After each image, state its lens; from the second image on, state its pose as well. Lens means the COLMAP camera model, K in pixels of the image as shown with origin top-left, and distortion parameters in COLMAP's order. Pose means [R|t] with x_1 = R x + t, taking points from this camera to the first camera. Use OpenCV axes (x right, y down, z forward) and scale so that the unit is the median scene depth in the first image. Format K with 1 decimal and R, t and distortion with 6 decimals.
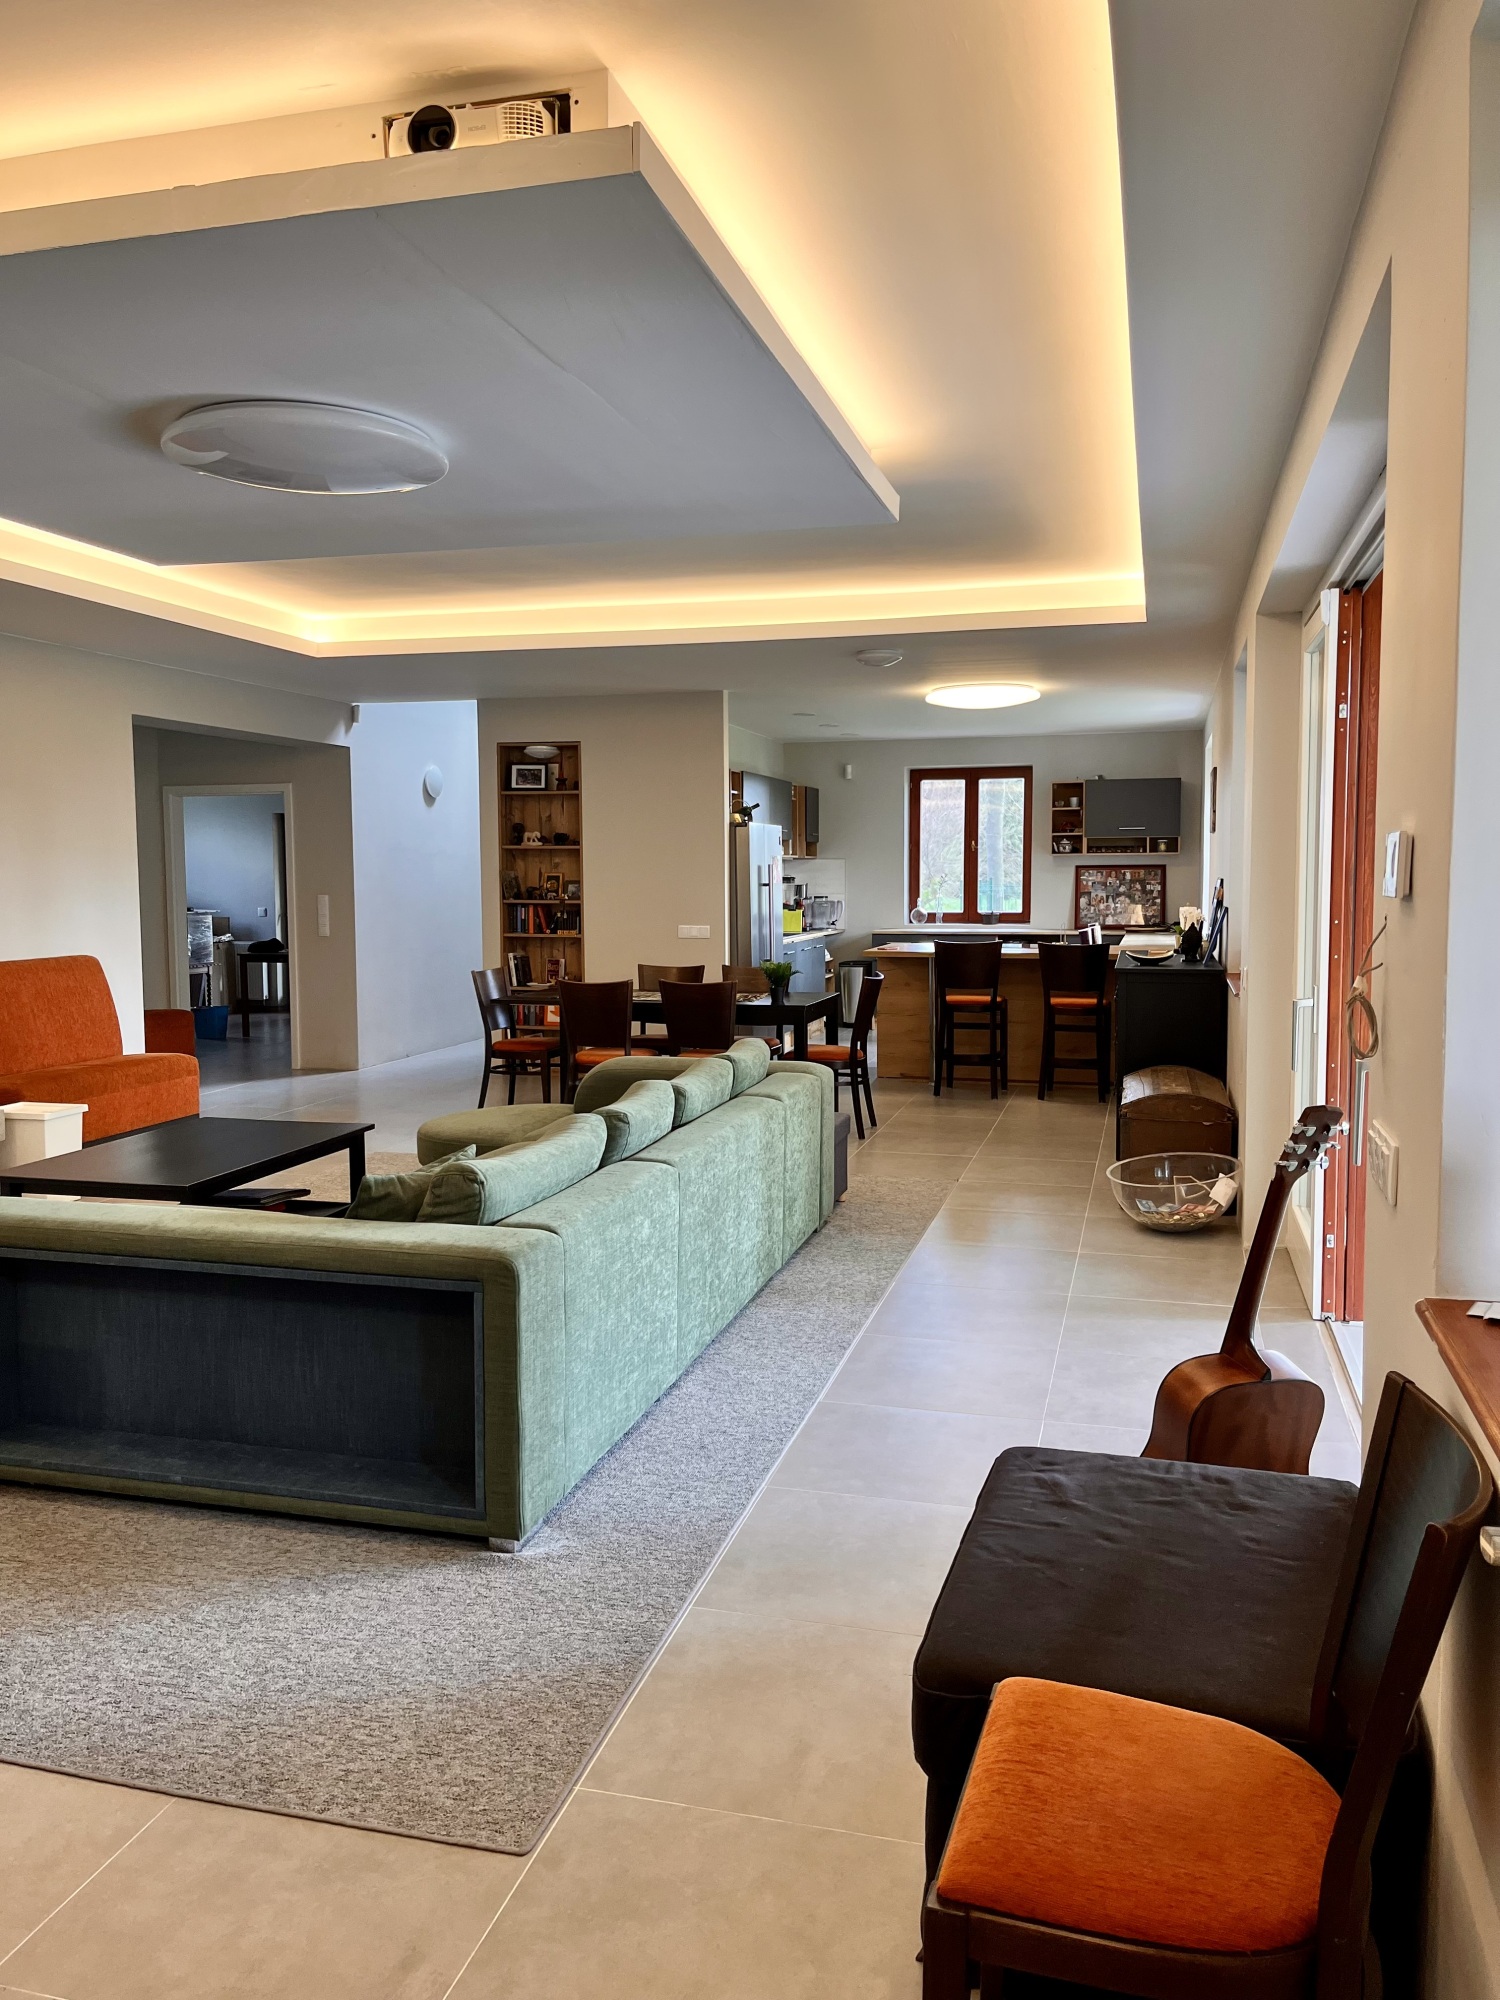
lens RADIAL K [[1504.3, 0, 754.6], [0, 1504.3, 1008.7], [0, 0, 1]] dist [0.044083, -0.000666]
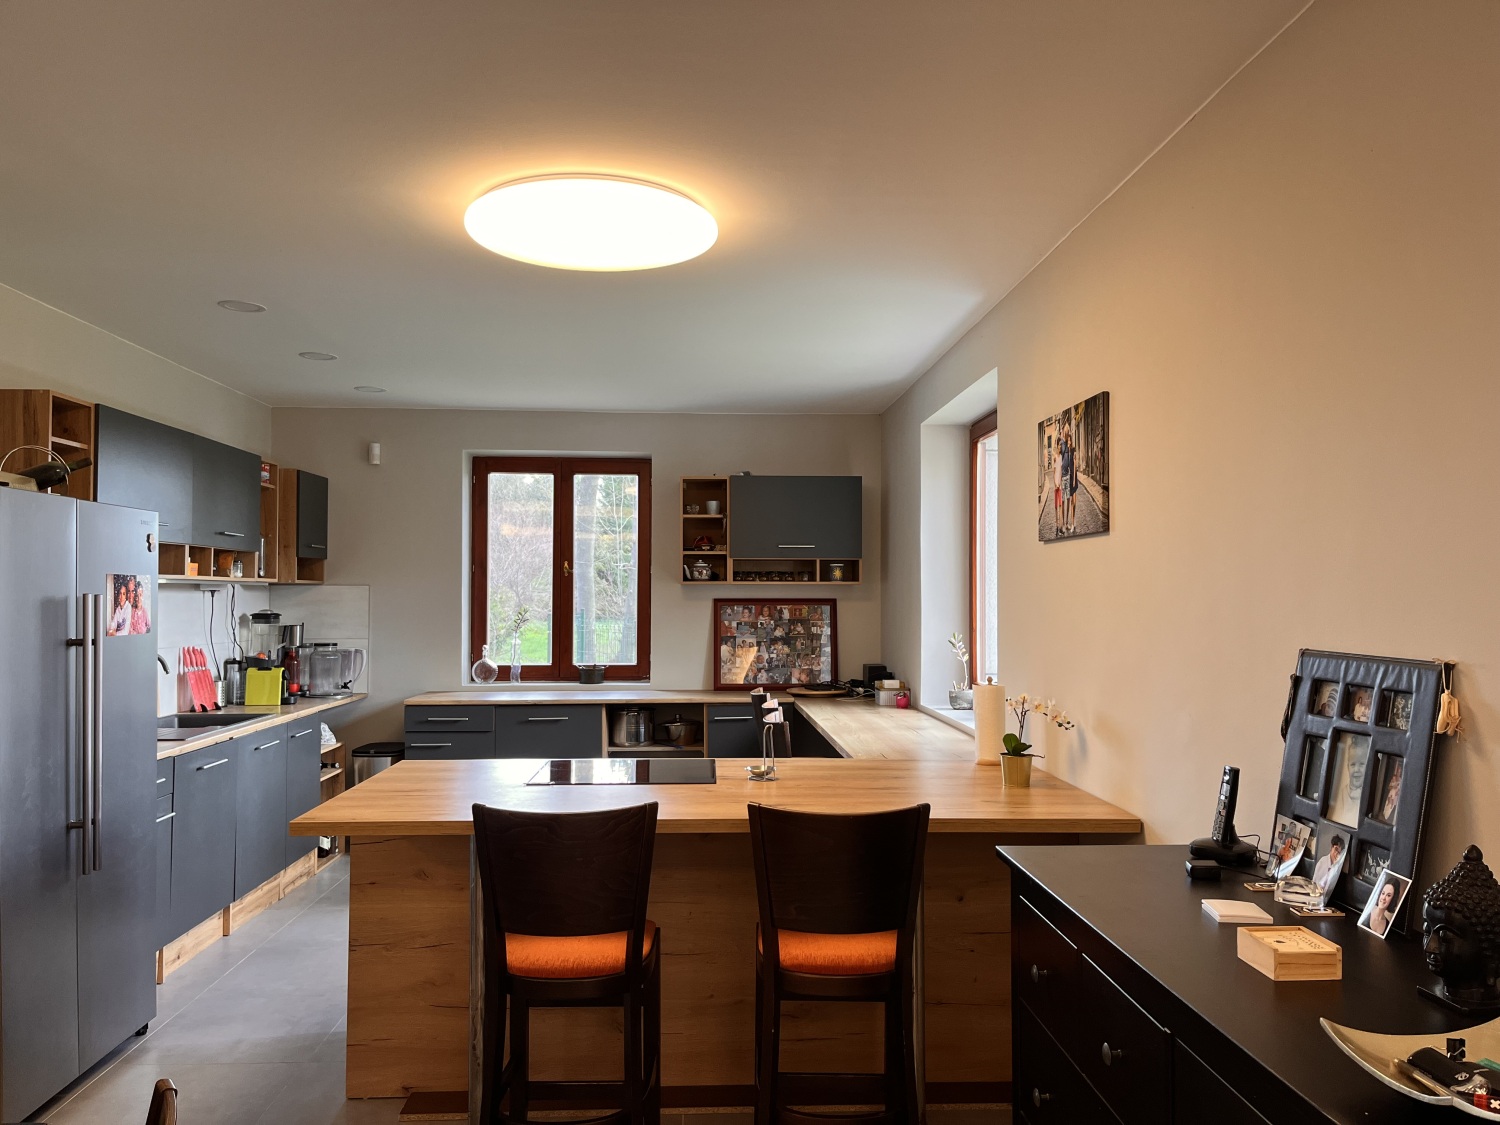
lens RADIAL K [[1128.3, 0, 757.2], [0, 1128.3, 575.3], [0, 0, 1]] dist [0.044083, -0.000666]
pose [[0.949821, 0.013344, 0.312509, 0.069034], [0.021190, 0.994049, -0.106849, -0.049719], [-0.312076, 0.108110, 0.943886, 0.501619]]
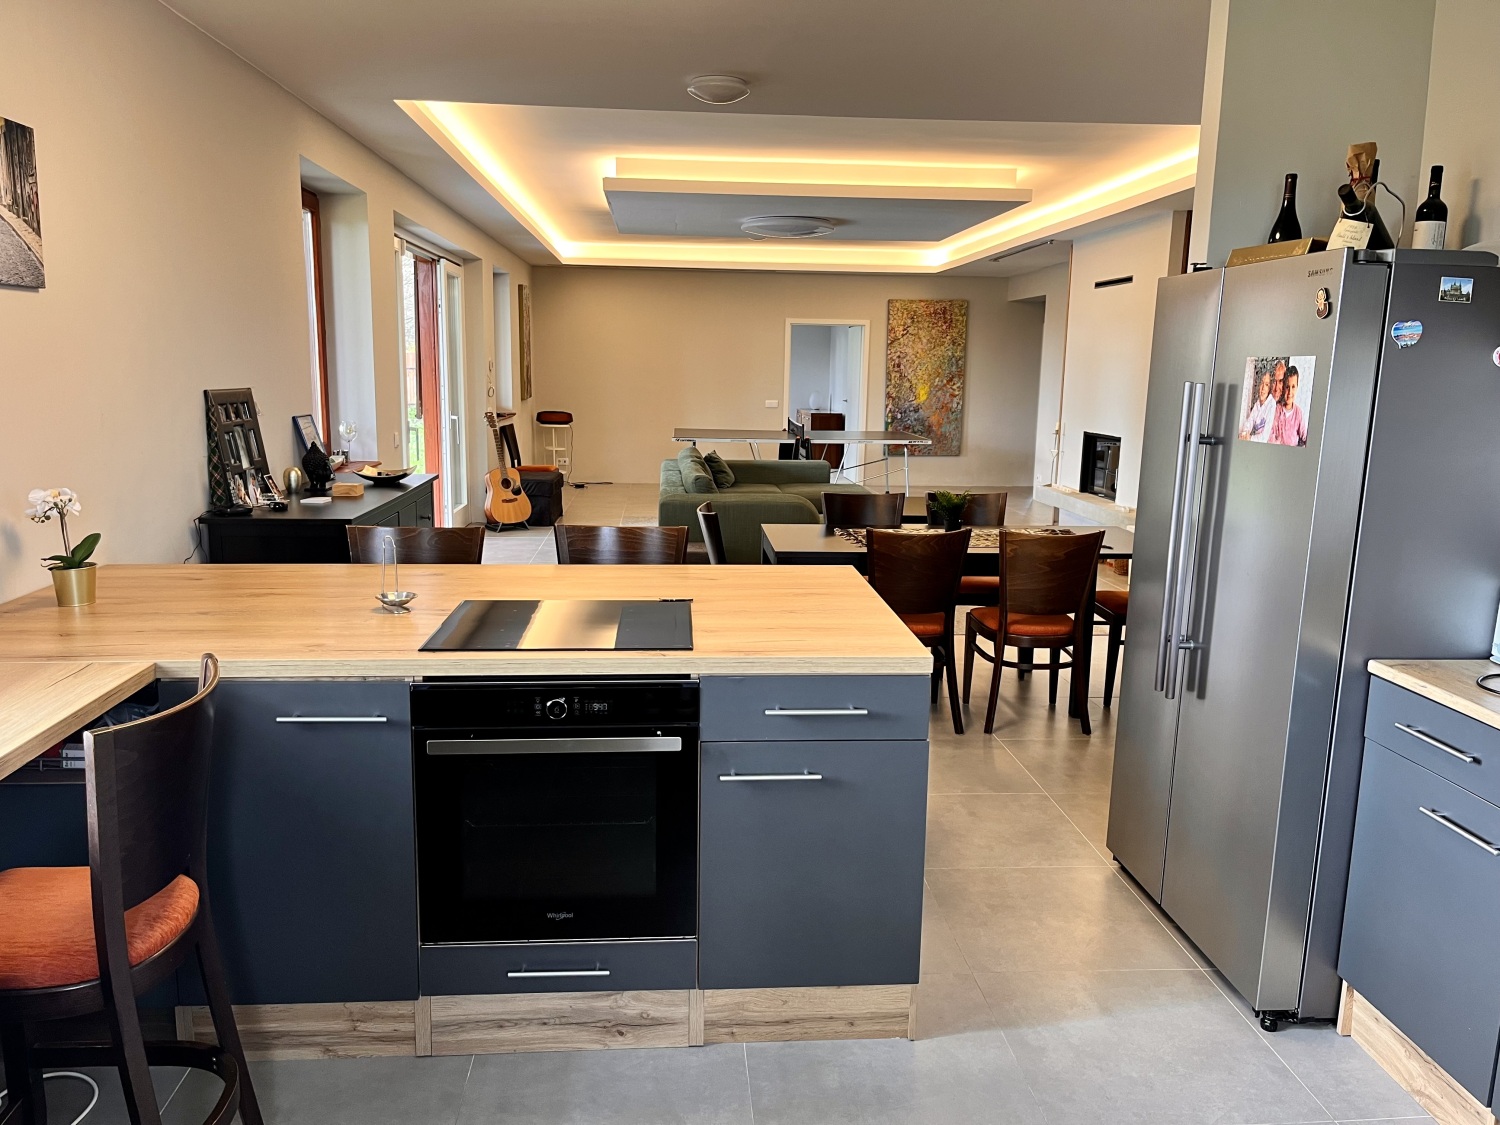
lens RADIAL K [[1128.3, 0, 749.4], [0, 1128.3, 565.1], [0, 0, 1]] dist [0.044083, -0.000666]
pose [[-0.942968, 0.048954, -0.329263, 0.206513], [-0.042982, 0.962942, 0.266263, -0.119560], [0.330096, 0.265230, -0.905919, 1.197514]]
